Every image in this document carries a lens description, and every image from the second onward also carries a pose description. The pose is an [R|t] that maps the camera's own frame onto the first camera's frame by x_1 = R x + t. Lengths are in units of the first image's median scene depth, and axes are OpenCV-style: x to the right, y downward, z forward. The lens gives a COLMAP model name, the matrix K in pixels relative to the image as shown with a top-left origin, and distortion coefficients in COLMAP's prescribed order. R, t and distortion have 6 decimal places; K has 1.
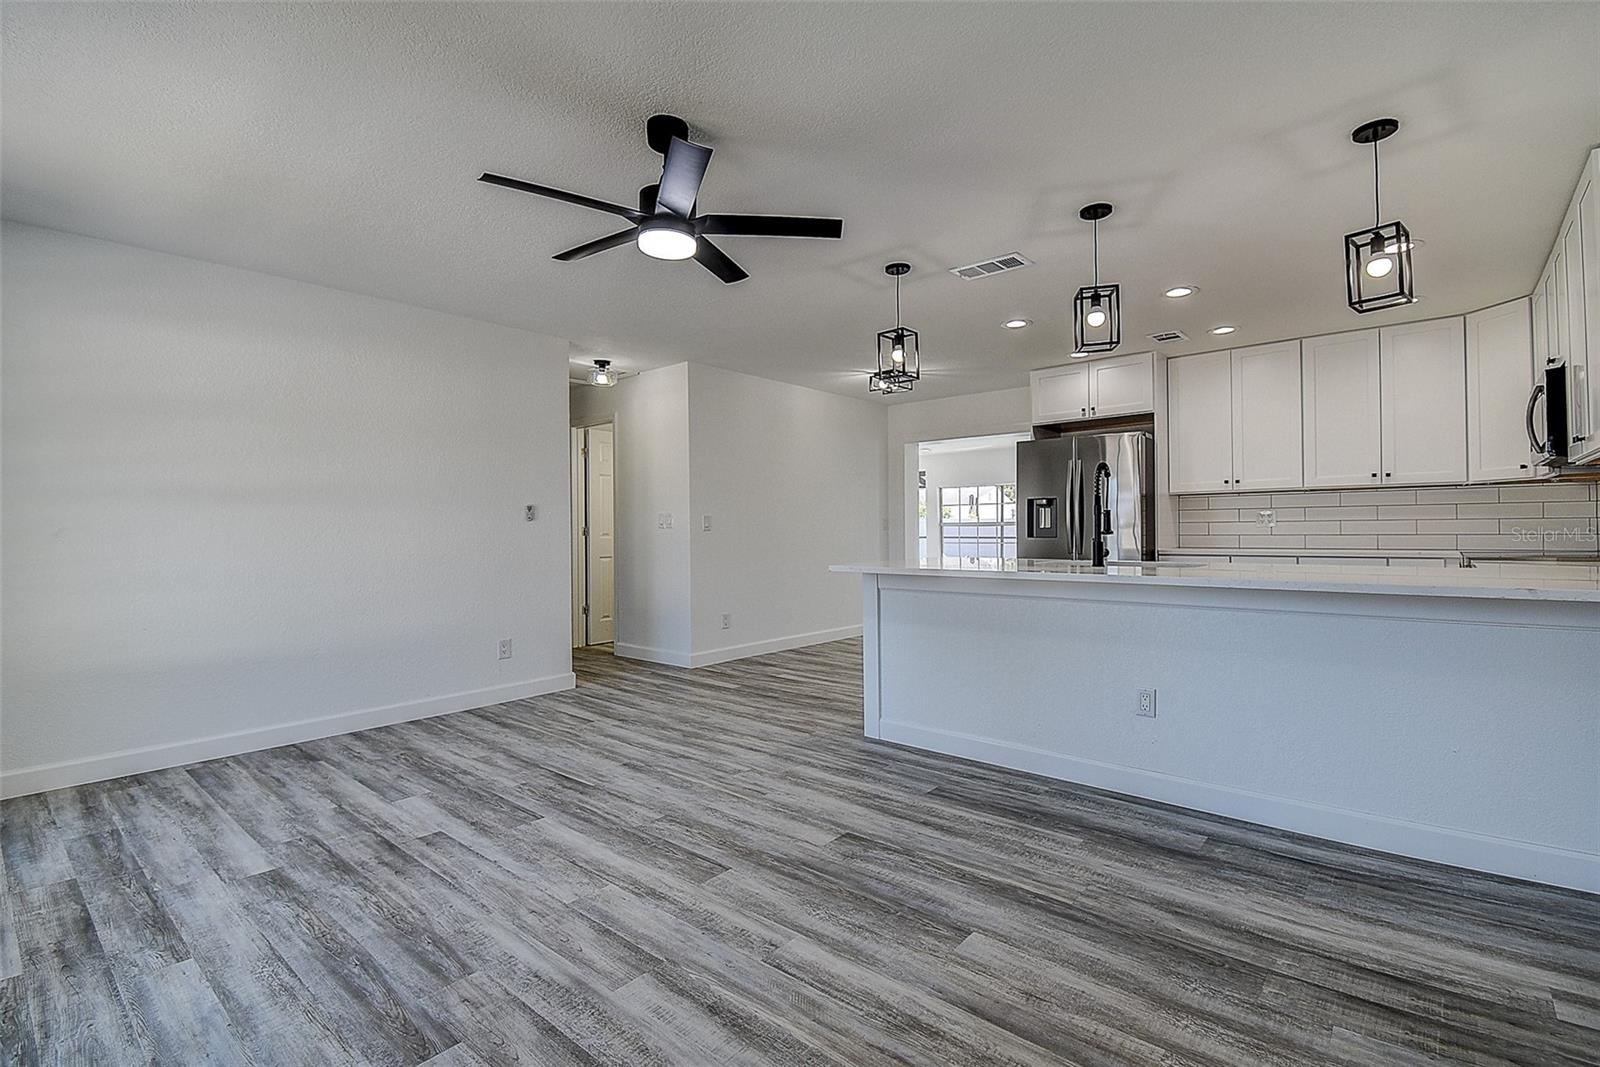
lens RADIAL K [[724.9, 0, 797.3], [0, 724.9, 528.9], [0, 0, 1]] dist [0.033149, -0.027891]
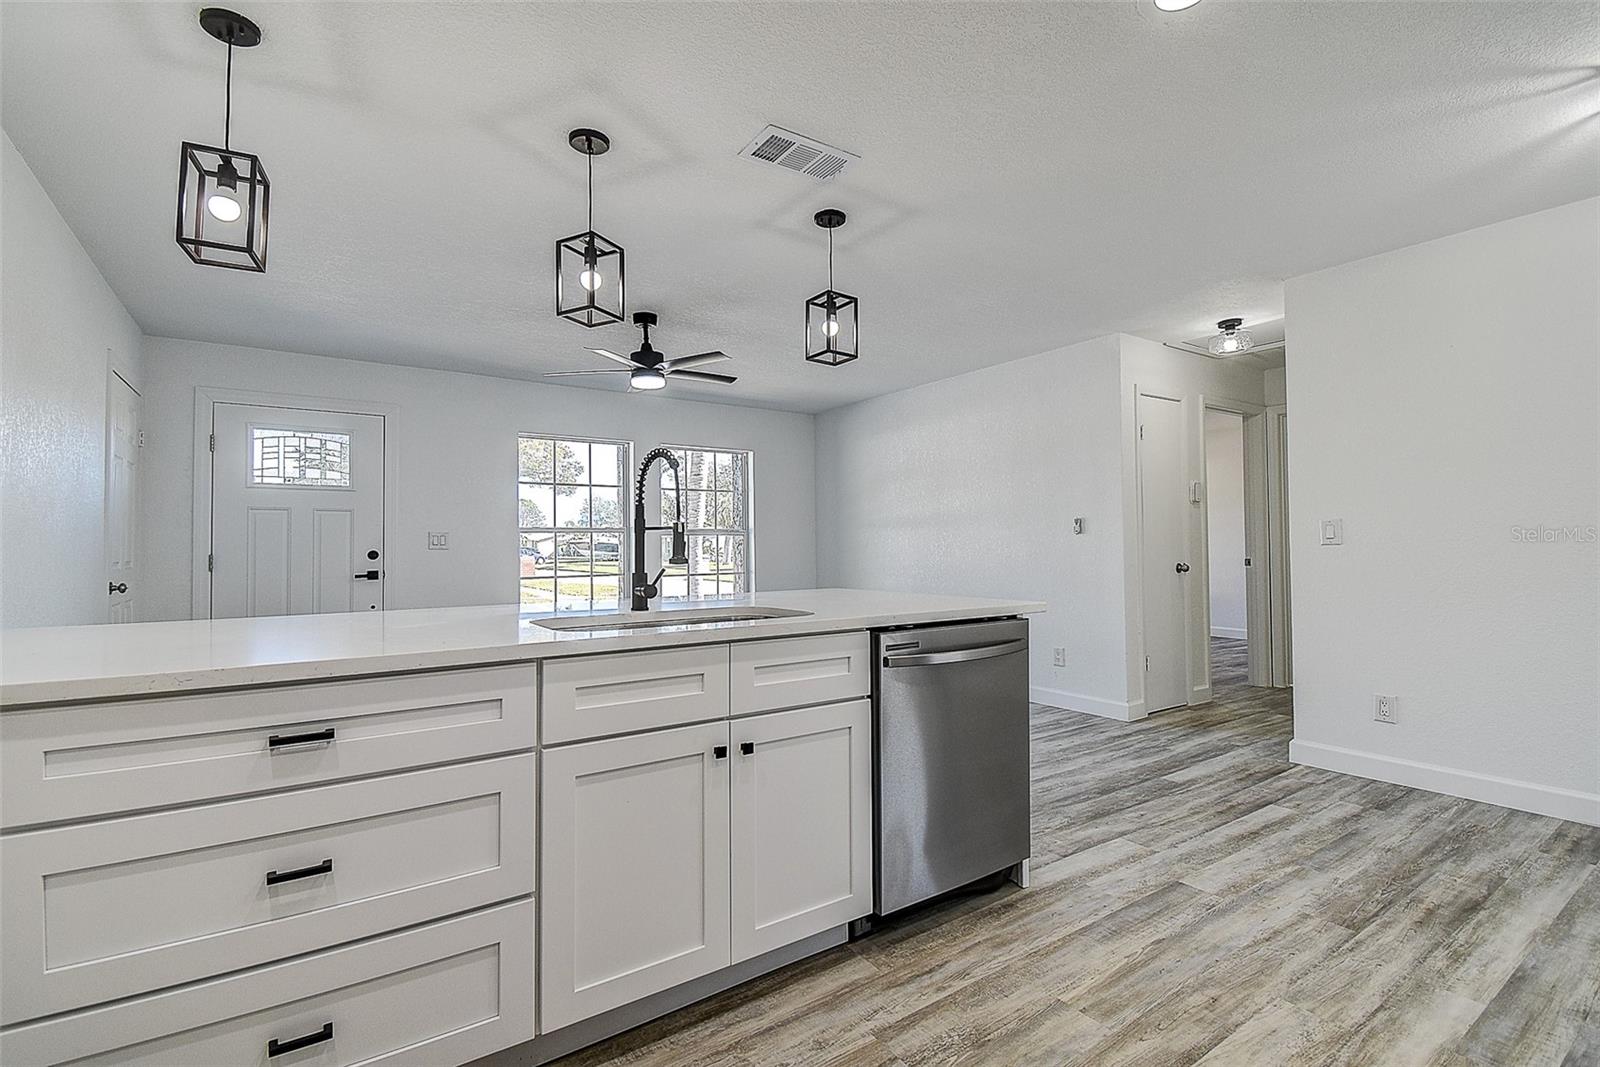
lens RADIAL K [[724.9, 0, 797.3], [0, 724.9, 528.9], [0, 0, 1]] dist [0.033149, -0.027891]
pose [[-0.262132, -0.009864, -0.964981, 1.249446], [0.010222, 0.999863, -0.012997, -0.016028], [0.964978, -0.013271, -0.261996, 1.613945]]
